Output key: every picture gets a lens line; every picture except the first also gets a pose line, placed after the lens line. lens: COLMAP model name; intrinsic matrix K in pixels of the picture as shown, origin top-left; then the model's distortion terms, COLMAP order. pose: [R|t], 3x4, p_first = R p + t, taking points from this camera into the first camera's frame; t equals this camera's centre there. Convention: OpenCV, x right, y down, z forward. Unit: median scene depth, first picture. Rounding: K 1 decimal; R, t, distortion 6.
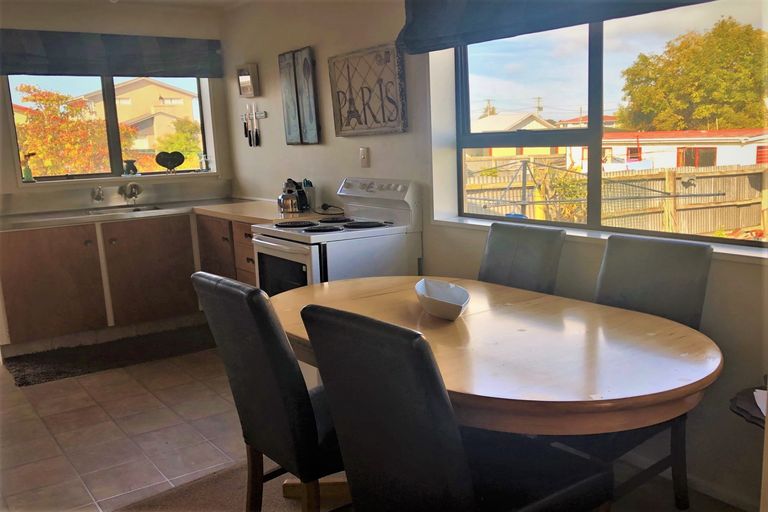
lens RADIAL K [[694.0, 0, 384.0], [0, 694.0, 256.0], [0, 0, 1]] dist [0.058937, -0.241432]
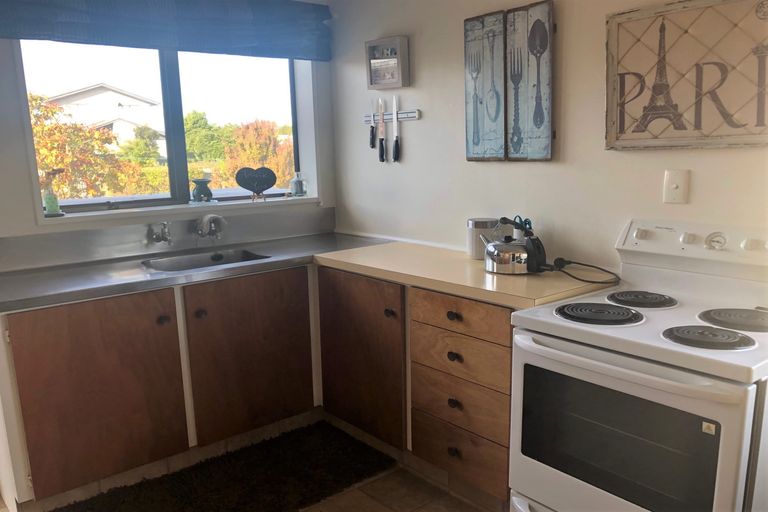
lens RADIAL K [[666.6, 0, 384.0], [0, 666.6, 256.0], [0, 0, 1]] dist [0.006933, 0.000562]
pose [[0.997943, 0.000428, 0.064109, -0.260162], [-0.000116, 0.999988, -0.004870, -0.068971], [-0.064110, 0.004853, 0.997931, 0.390854]]
